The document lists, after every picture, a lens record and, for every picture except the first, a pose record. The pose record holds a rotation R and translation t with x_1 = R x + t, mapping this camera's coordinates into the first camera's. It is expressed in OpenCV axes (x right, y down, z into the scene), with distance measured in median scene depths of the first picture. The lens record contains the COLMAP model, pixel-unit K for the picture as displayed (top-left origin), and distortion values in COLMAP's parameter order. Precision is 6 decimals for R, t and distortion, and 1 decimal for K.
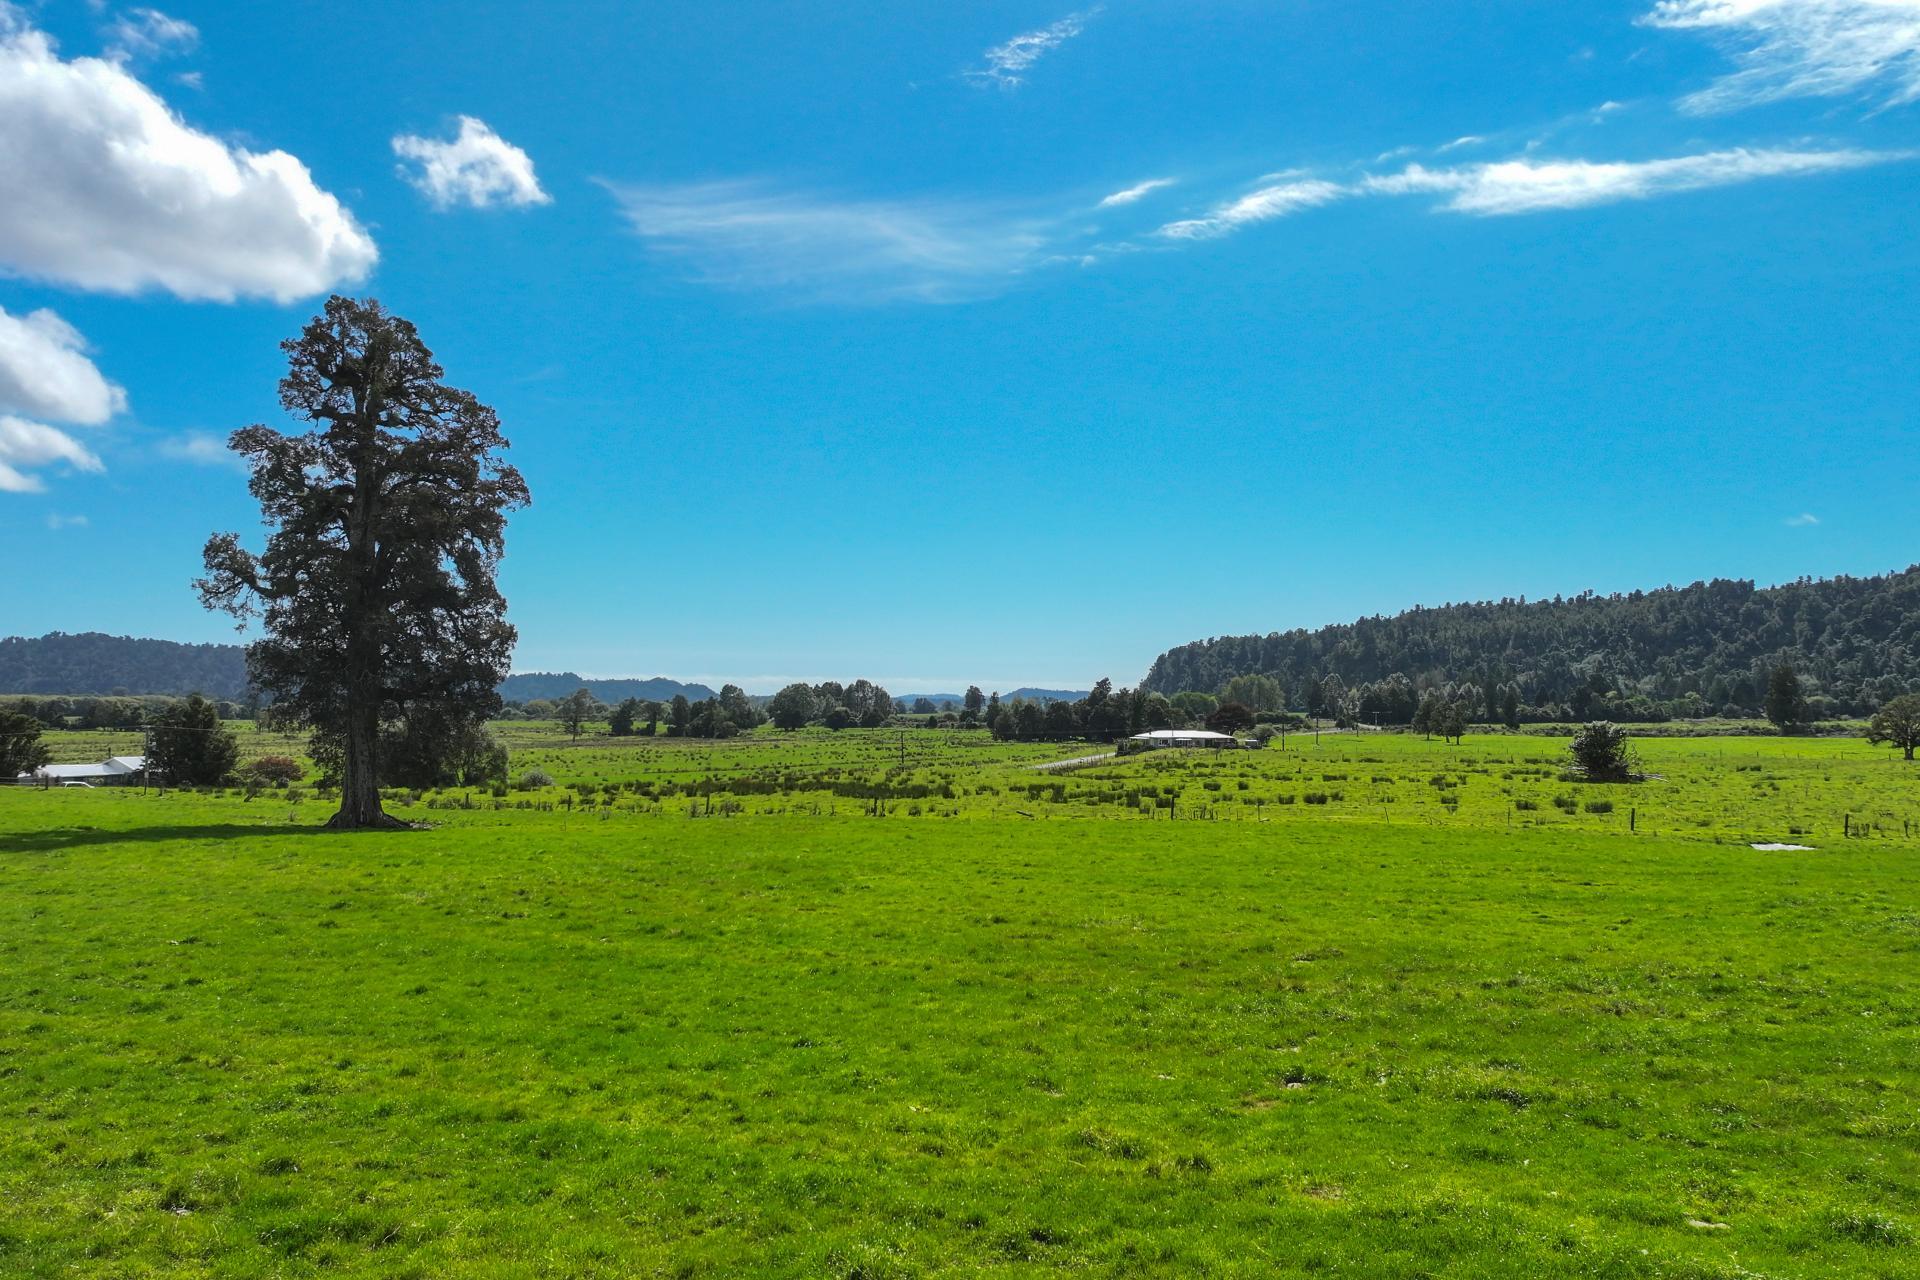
lens RADIAL K [[1601.2, 0, 965.7], [0, 1601.2, 639.1], [0, 0, 1]] dist [0.007862, -0.007967]
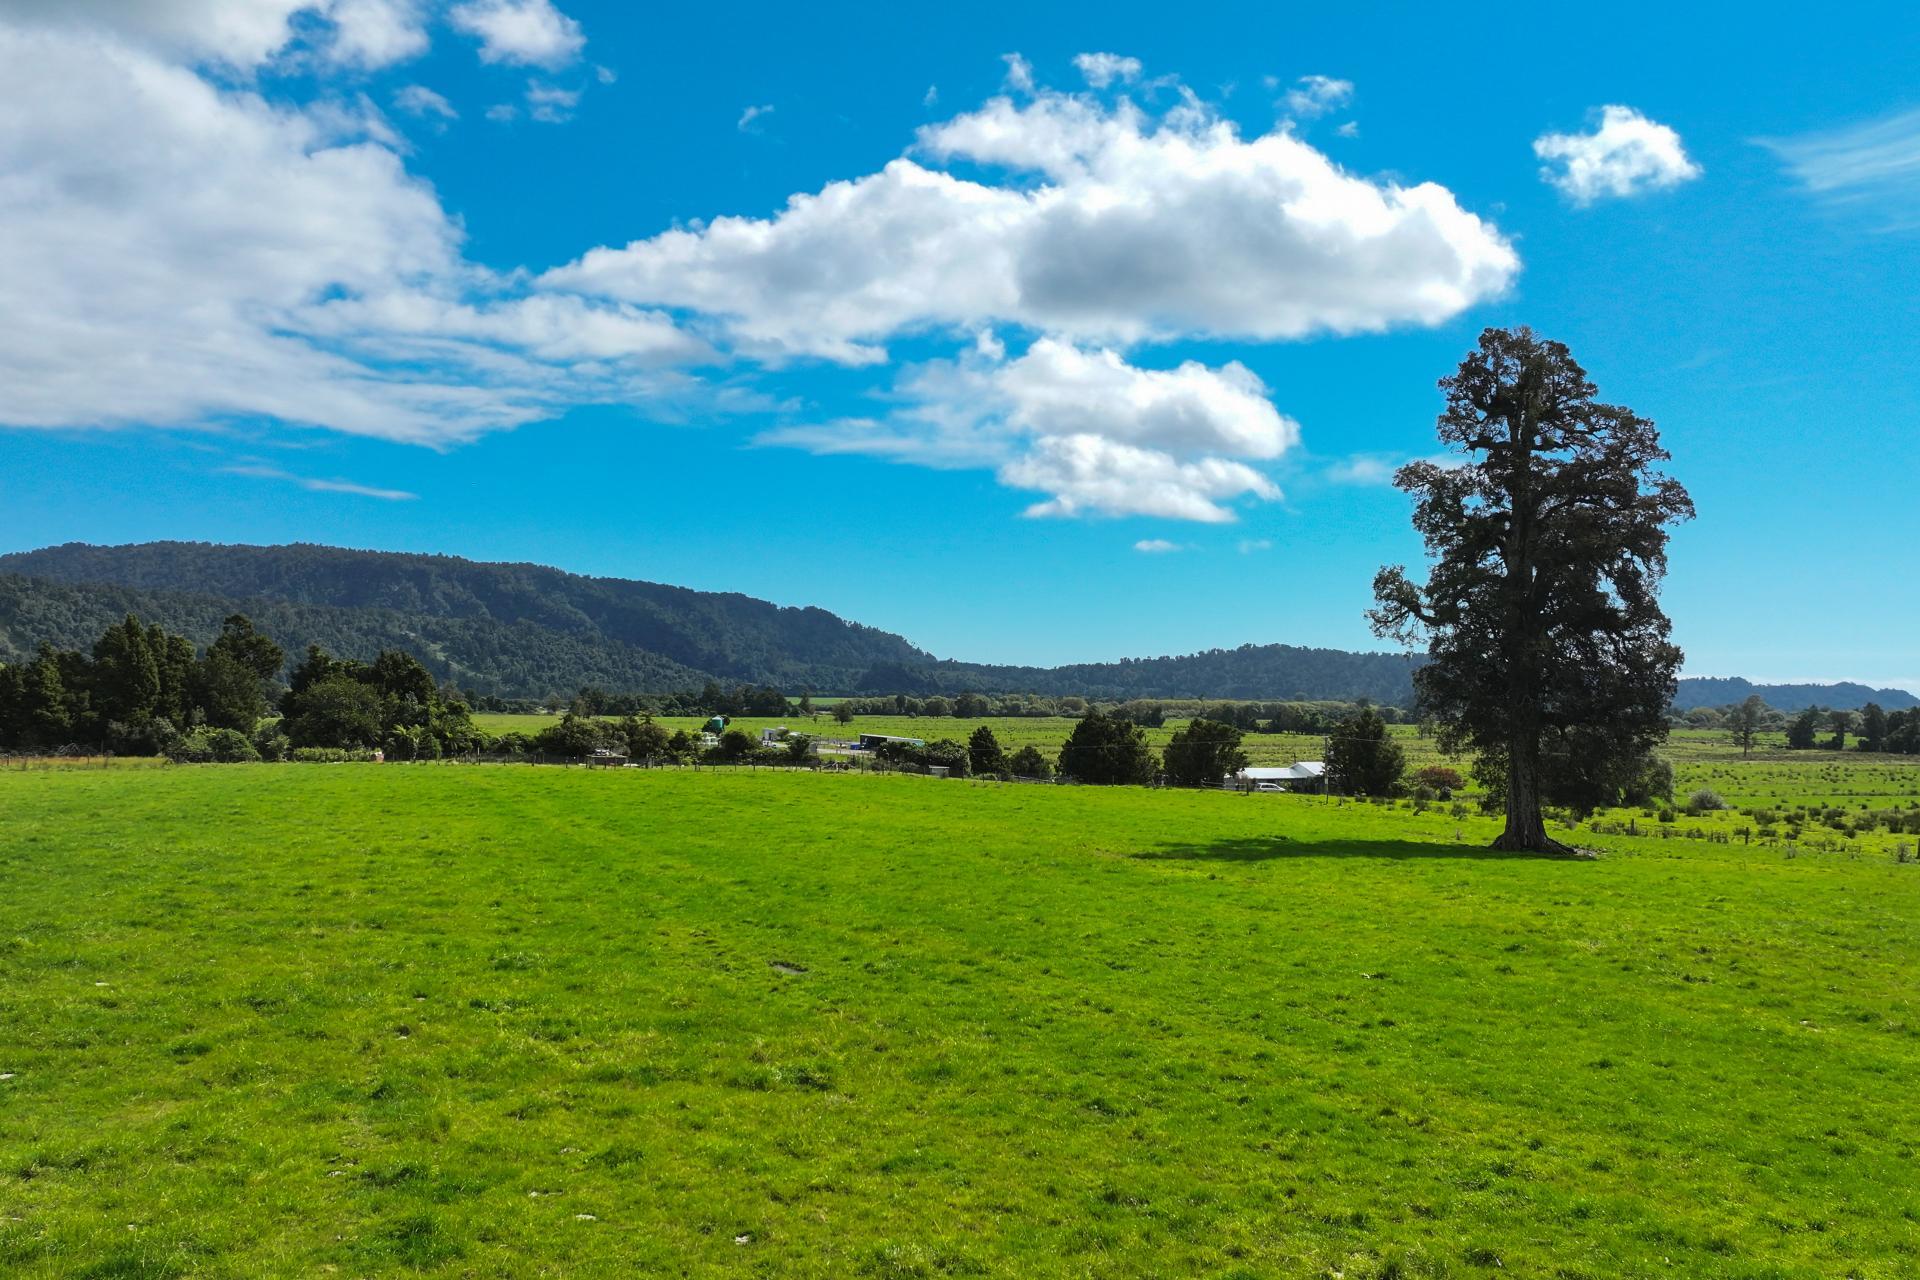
lens RADIAL K [[1601.2, 0, 965.7], [0, 1601.2, 639.1], [0, 0, 1]] dist [0.007862, -0.007967]
pose [[0.770941, -0.020636, -0.636572, -0.002953], [0.018952, 0.999776, -0.009458, -0.009417], [0.636624, -0.004772, 0.771159, -0.000689]]
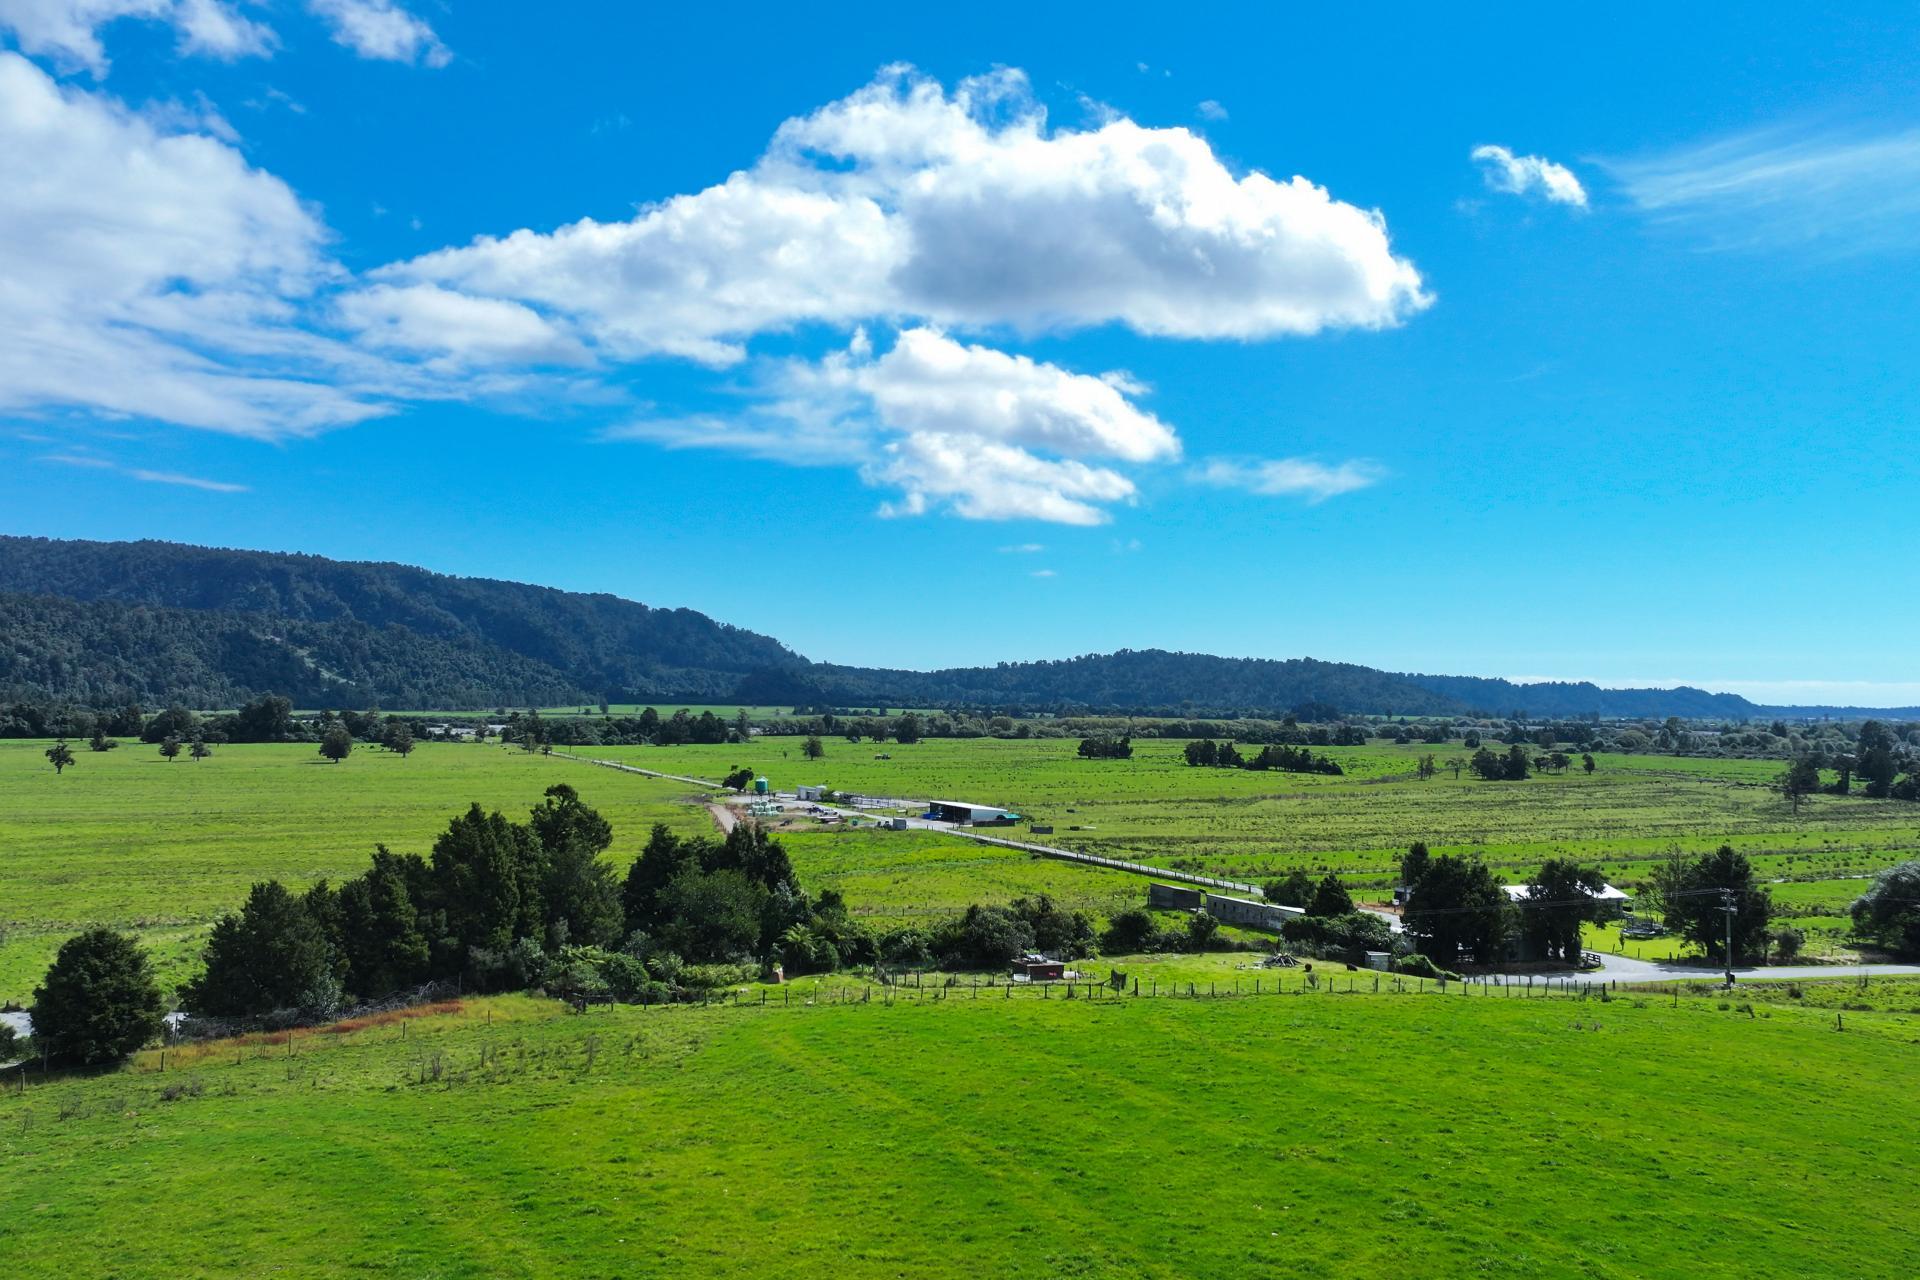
lens RADIAL K [[1583.8, 0, 924.0], [0, 1583.8, 648.0], [0, 0, 1]] dist [0.002194, -0.007082]
pose [[0.825045, -0.008259, -0.565006, -0.476007], [0.014217, 0.999880, 0.006144, -0.135488], [0.564888, -0.013101, 0.825064, -0.083786]]
